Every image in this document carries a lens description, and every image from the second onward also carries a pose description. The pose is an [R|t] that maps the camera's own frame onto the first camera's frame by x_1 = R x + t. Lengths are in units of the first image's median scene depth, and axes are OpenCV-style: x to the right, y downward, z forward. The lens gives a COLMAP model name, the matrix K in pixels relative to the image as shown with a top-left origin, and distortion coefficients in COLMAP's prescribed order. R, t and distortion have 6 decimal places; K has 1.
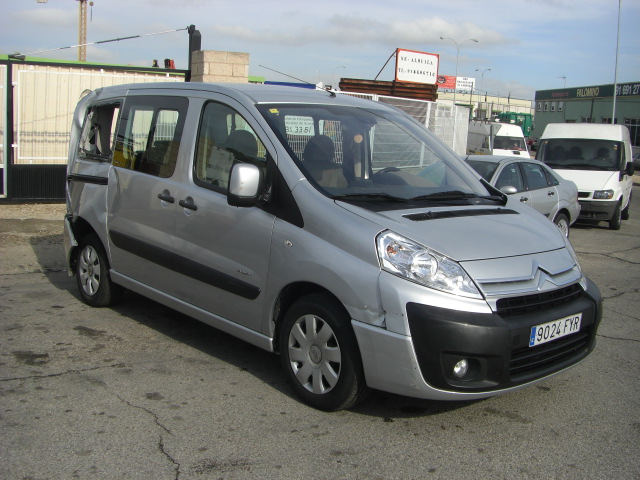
lens RADIAL K [[722.2, 0, 319.2], [0, 722.2, 232.4], [0, 0, 1]] dist [-0.202024, 0.198568]
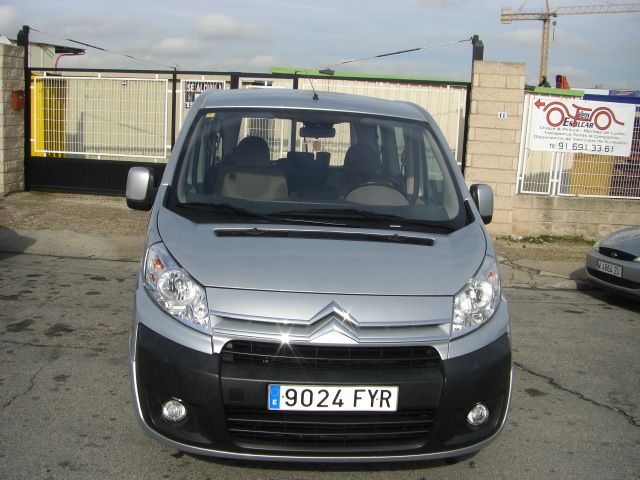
lens RADIAL K [[722.2, 0, 319.2], [0, 722.2, 232.4], [0, 0, 1]] dist [-0.202024, 0.198568]
pose [[0.803102, 0.082016, -0.590170, 0.688075], [-0.097918, 0.995182, 0.005055, -0.034665], [0.587741, 0.053728, 0.807263, 0.345572]]
